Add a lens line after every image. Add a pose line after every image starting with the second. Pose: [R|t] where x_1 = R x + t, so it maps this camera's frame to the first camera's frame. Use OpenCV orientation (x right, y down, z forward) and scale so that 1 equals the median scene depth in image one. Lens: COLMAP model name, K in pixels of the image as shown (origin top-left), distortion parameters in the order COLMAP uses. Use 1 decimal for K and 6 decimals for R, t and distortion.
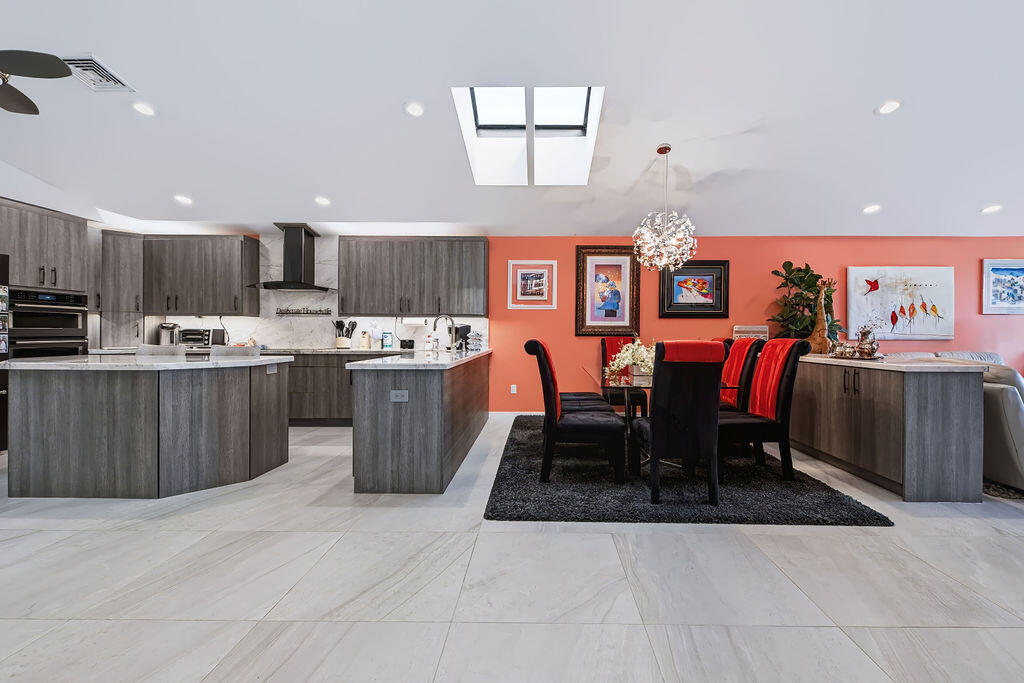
lens RADIAL K [[431.8, 0, 546.1], [0, 431.8, 327.9], [0, 0, 1]] dist [0.002661, -0.000082]
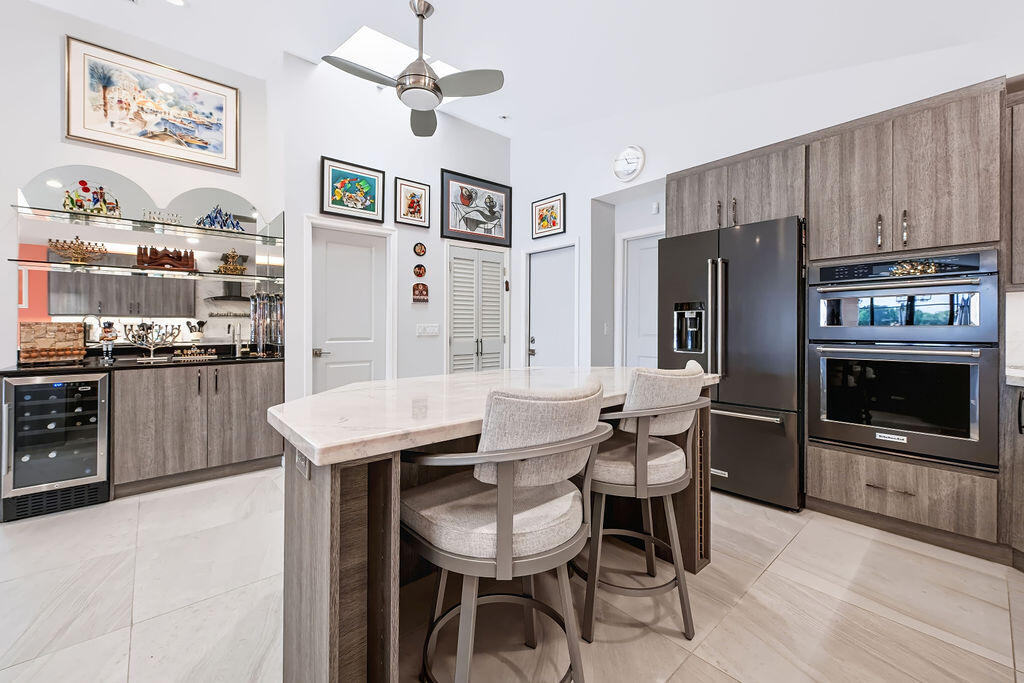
lens RADIAL K [[417.2, 0, 512.4], [0, 417.2, 333.5], [0, 0, 1]] dist [0.000456, -0.000275]
pose [[-0.758378, 0.002629, -0.651810, -0.348494], [0.002565, 0.999996, 0.001050, 0.008711], [0.651810, -0.000875, -0.758382, 0.872034]]
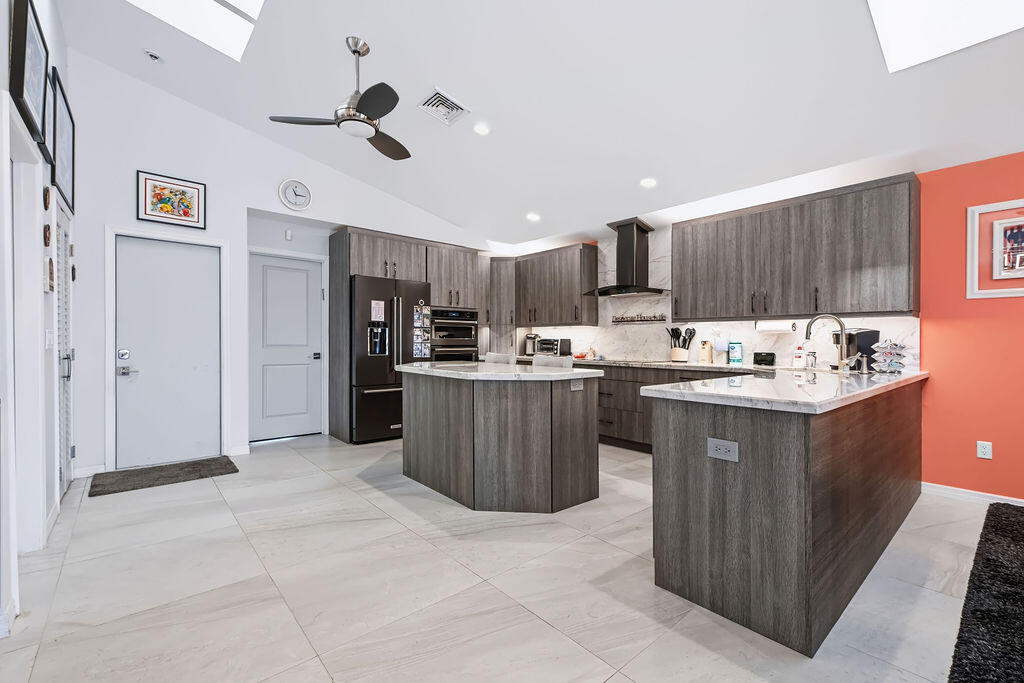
lens RADIAL K [[445.5, 0, 512.0], [0, 445.5, 341.5], [0, 0, 1]] dist [0.003855, -0.000103]
pose [[0.652102, -0.001420, -0.758130, -0.038992], [0.006031, 0.999976, 0.003315, 0.004603], [0.758108, -0.006735, 0.652095, 0.221588]]
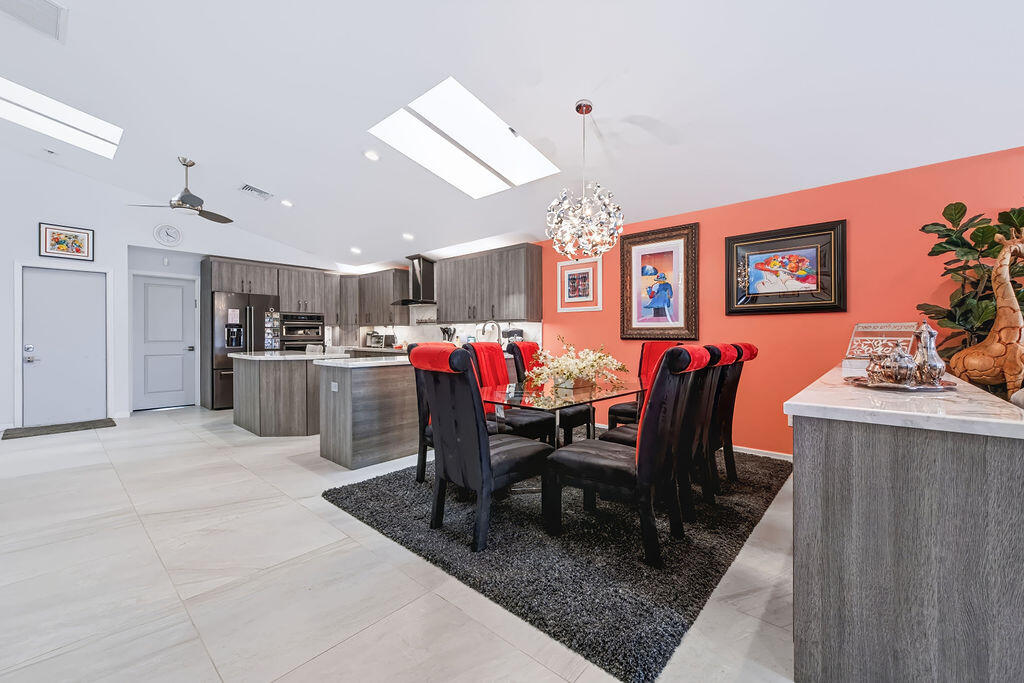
lens RADIAL K [[417.2, 0, 512.4], [0, 417.2, 333.5], [0, 0, 1]] dist [0.000456, -0.000275]
pose [[0.745874, -0.009172, -0.666024, 0.496232], [0.011849, 0.999930, -0.000501, 0.003657], [0.665981, -0.007518, 0.745930, 0.241807]]
